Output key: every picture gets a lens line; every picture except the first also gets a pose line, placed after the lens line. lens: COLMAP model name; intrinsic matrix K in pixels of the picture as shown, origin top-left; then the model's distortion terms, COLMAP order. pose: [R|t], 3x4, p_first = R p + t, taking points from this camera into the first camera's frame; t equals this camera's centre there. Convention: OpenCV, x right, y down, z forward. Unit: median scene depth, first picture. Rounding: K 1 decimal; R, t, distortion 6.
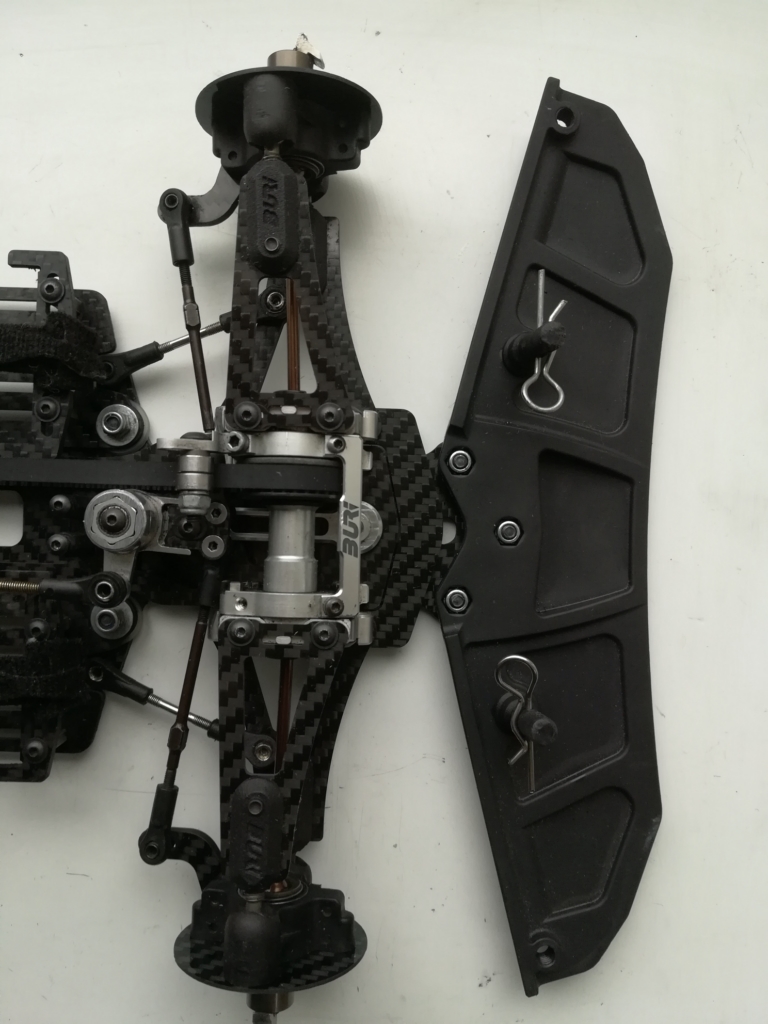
lens RADIAL K [[779.2, 0, 383.8], [0, 779.2, 513.5], [0, 0, 1]] dist [0.029846, -0.035132]
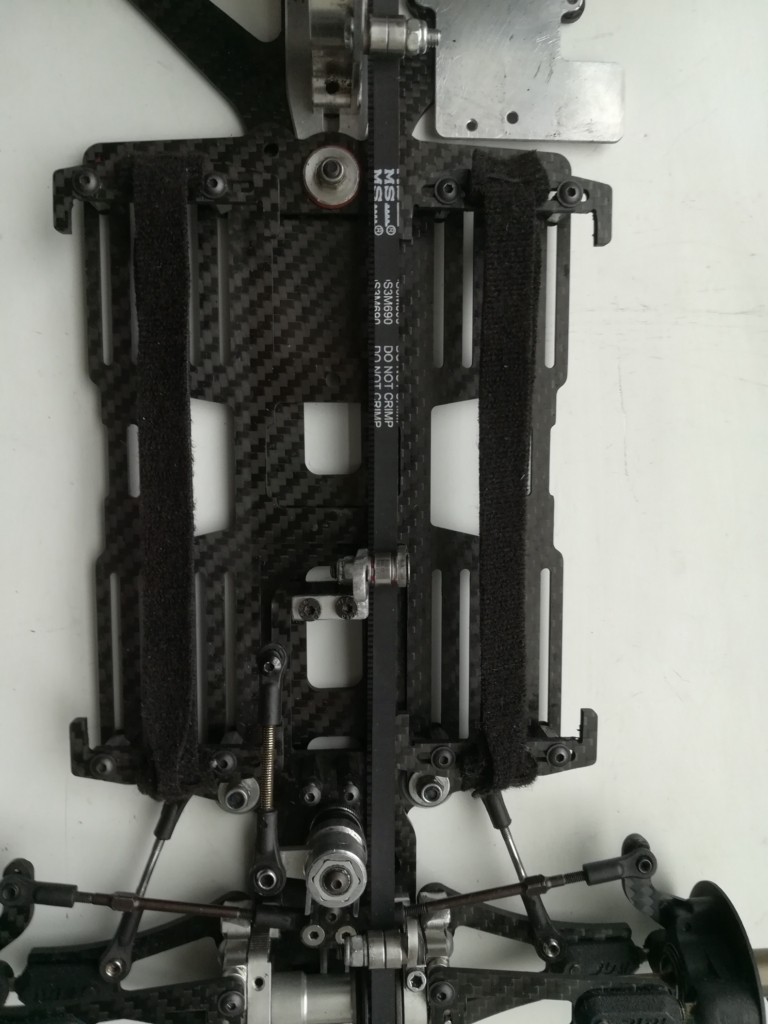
lens RADIAL K [[779.2, 0, 386.3], [0, 779.2, 512.7], [0, 0, 1]] dist [0.029846, -0.035132]
pose [[0.026401, 0.995750, 0.088229, -0.842204], [-0.998701, 0.030121, -0.041107, -0.026678], [-0.043590, -0.087029, 0.995252, 0.018528]]
